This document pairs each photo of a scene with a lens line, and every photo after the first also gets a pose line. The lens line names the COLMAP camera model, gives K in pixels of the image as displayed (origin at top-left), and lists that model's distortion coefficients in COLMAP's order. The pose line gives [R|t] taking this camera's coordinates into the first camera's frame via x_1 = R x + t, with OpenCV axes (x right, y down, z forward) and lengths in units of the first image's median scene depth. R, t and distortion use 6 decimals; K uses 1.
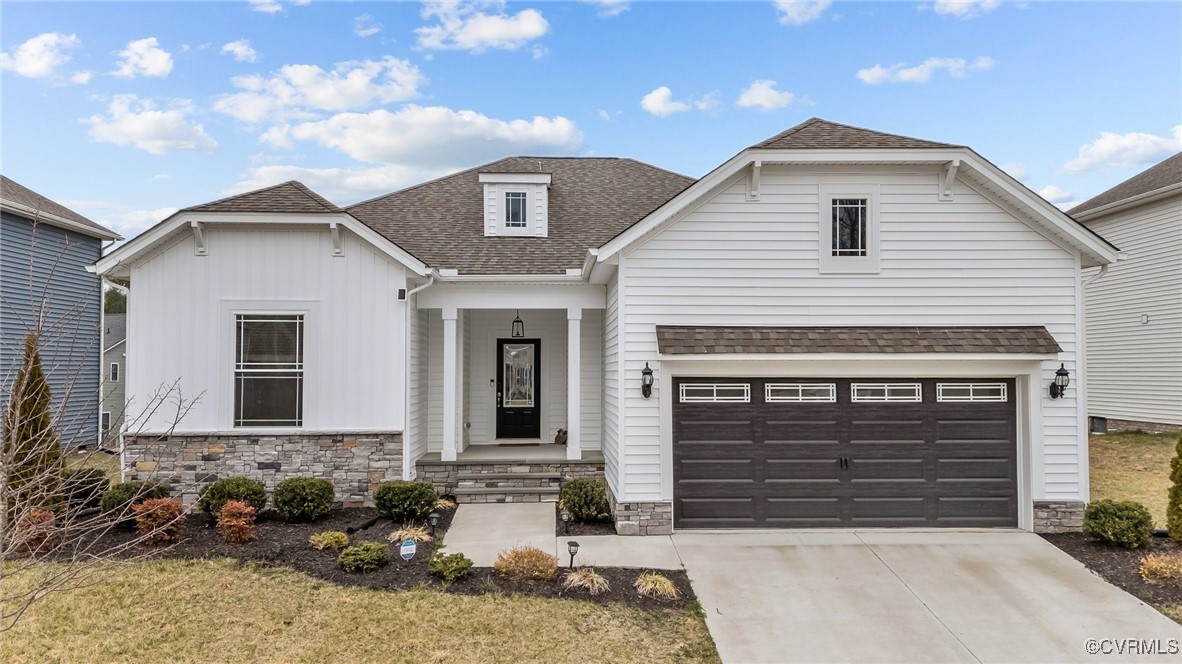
lens RADIAL K [[889.6, 0, 588.6], [0, 889.6, 338.8], [0, 0, 1]] dist [0.043510, -0.002657]
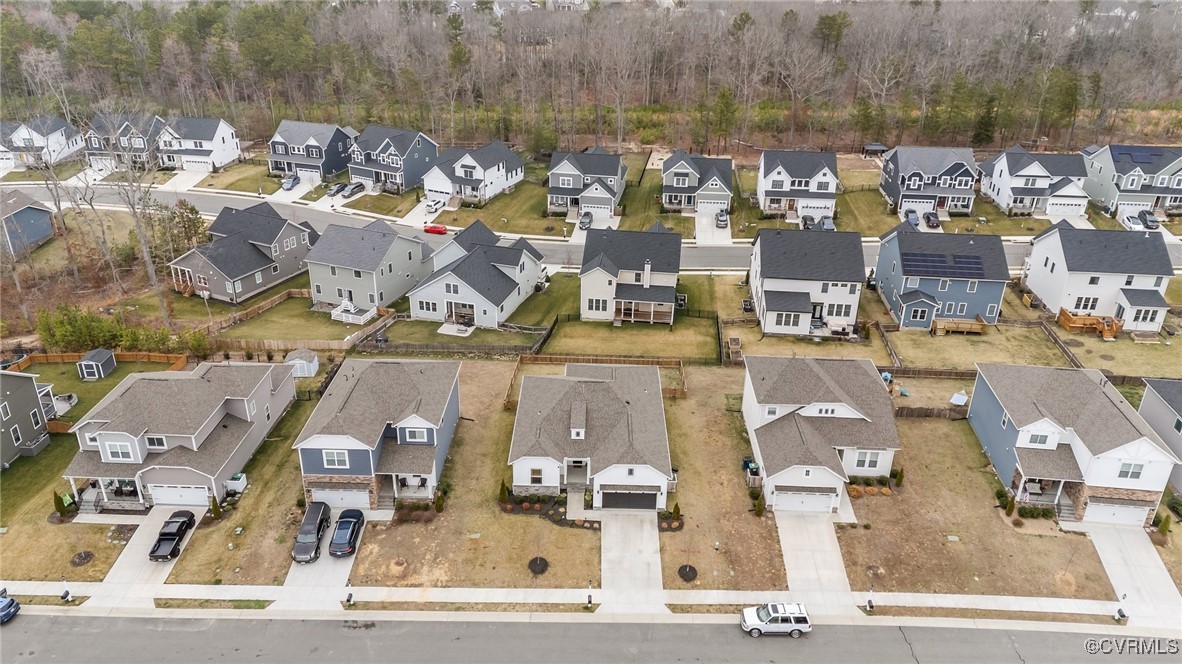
lens RADIAL K [[868.0, 0, 591.0], [0, 868.0, 347.6], [0, 0, 1]] dist [0.195195, -0.000504]
pose [[0.998225, 0.044443, -0.039655, 0.202781], [-0.019278, 0.871000, 0.490904, -3.693231], [0.056357, -0.489268, 0.870311, -3.732931]]
